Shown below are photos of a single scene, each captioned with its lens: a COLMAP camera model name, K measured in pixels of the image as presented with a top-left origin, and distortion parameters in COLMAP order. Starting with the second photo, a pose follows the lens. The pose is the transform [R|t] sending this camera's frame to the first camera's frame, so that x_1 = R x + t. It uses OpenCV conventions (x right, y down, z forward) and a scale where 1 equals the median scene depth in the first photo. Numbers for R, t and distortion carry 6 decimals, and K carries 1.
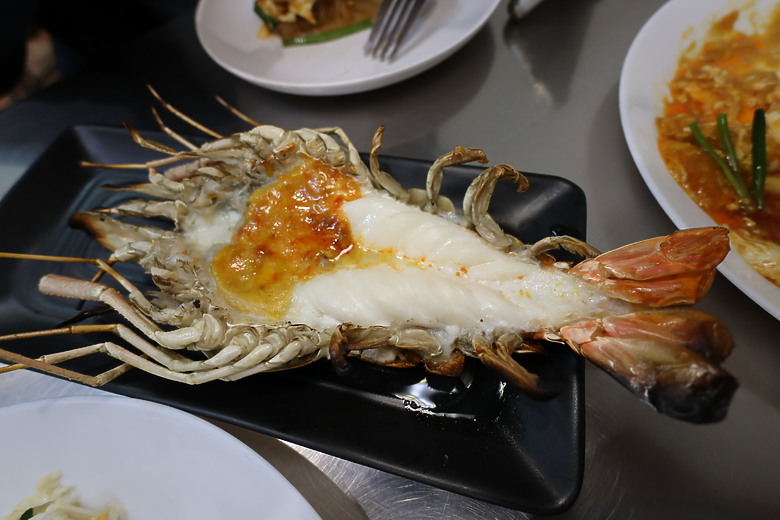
lens RADIAL K [[364.1, 0, 390.0], [0, 364.1, 260.0], [0, 0, 1]] dist [-0.000797, -0.000299]
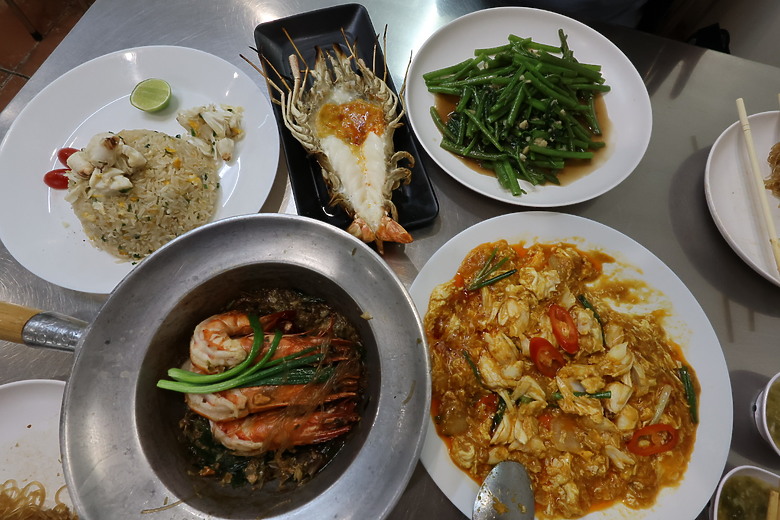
lens RADIAL K [[364.1, 0, 390.0], [0, 364.1, 260.0], [0, 0, 1]] dist [-0.000797, -0.000299]
pose [[0.497411, 0.854462, -0.149922, 1.052585], [-0.804254, 0.518984, 0.289537, -0.526894], [0.325206, -0.023444, 0.945353, -1.293646]]
